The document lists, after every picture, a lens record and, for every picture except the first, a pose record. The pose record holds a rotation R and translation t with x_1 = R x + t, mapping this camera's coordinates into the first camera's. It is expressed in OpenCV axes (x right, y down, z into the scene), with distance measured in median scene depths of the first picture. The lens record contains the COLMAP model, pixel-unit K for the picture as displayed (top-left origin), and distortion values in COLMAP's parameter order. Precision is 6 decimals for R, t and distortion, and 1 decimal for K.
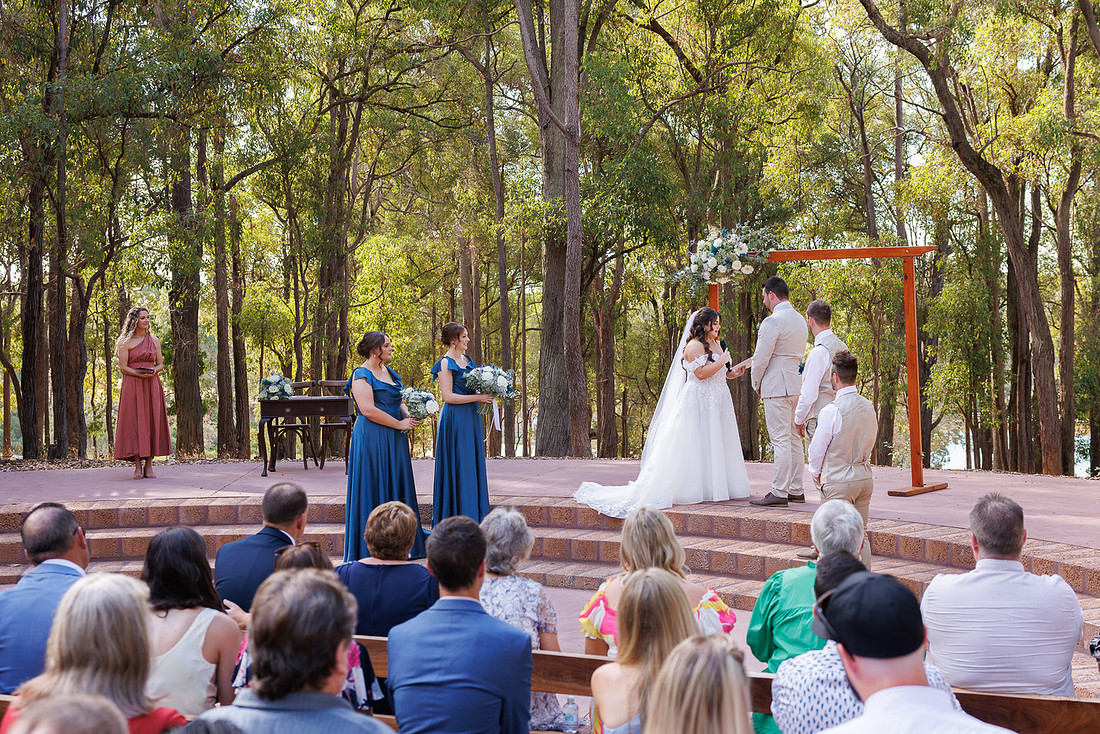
lens RADIAL K [[1556.7, 0, 590.8], [0, 1556.7, 403.5], [0, 0, 1]] dist [-0.003761, 0.000000]
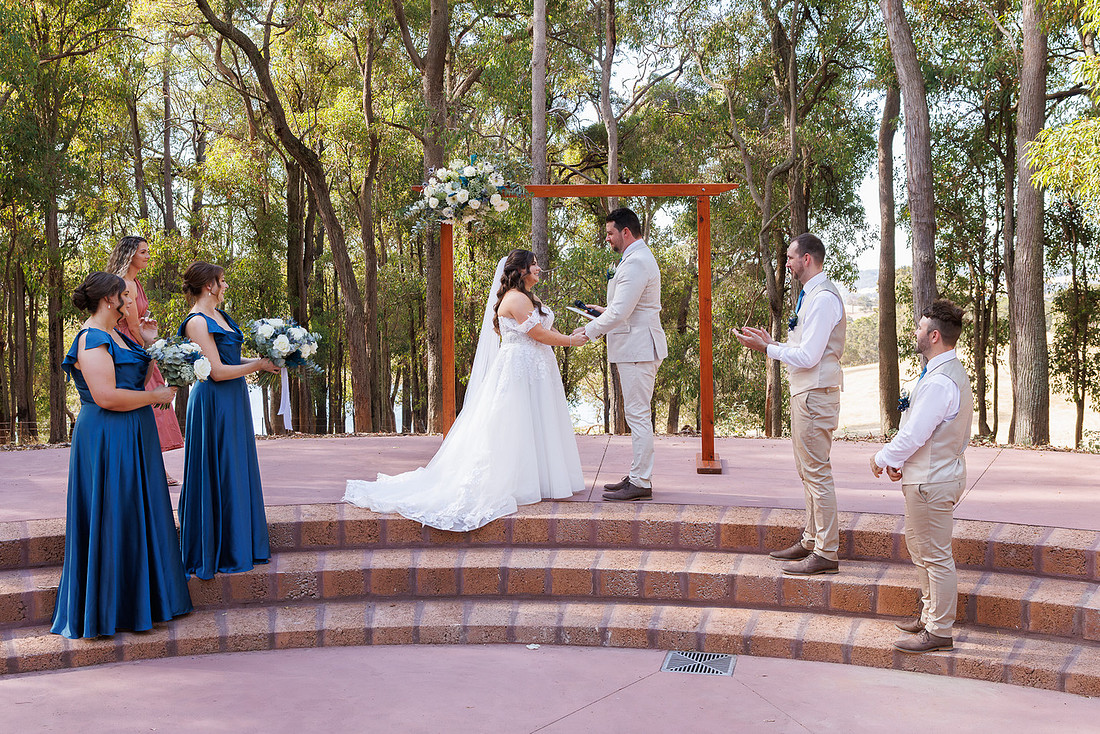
lens RADIAL K [[1288.2, 0, 532.0], [0, 1288.2, 354.8], [0, 0, 1]] dist [0.009118, 0.000000]
pose [[0.868770, -0.014242, 0.495011, -0.198474], [0.017392, 0.999847, -0.001757, -0.005836], [-0.494910, 0.010136, 0.868885, 0.362656]]
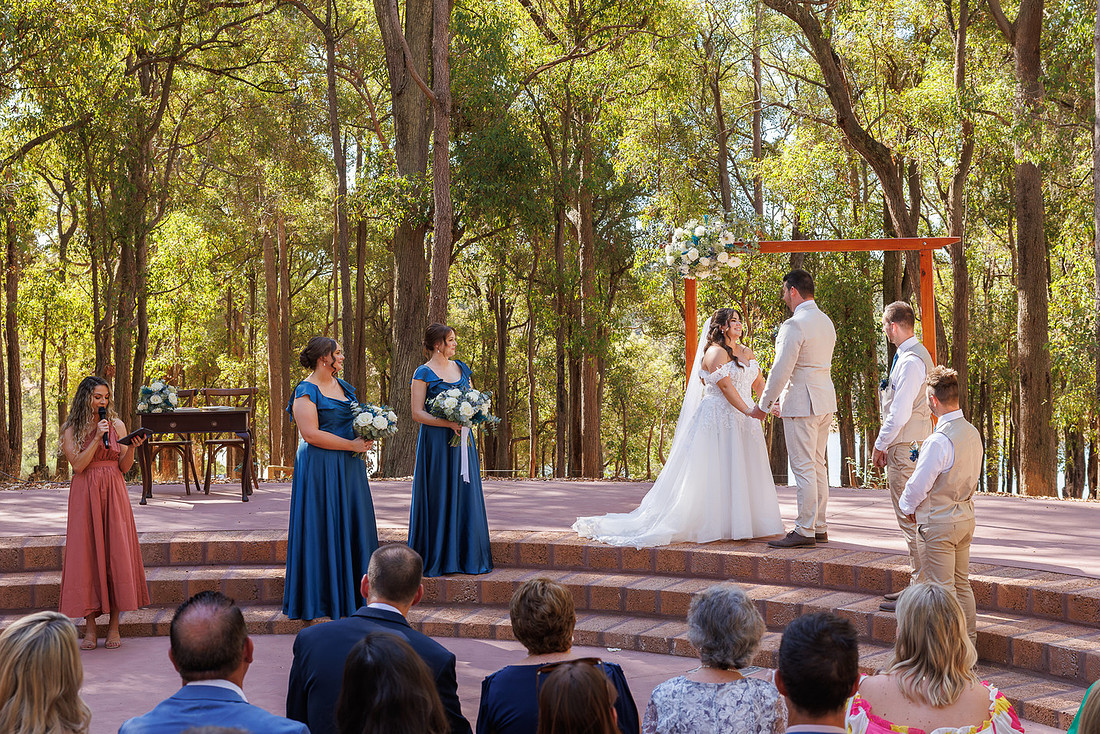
lens RADIAL K [[1726.2, 0, 563.1], [0, 1726.2, 349.0], [0, 0, 1]] dist [0.010757, 0.000000]
pose [[0.995106, 0.003497, 0.098755, -0.078098], [-0.000529, 0.999548, -0.030061, -0.008613], [-0.098816, 0.029862, 0.994658, 0.055789]]
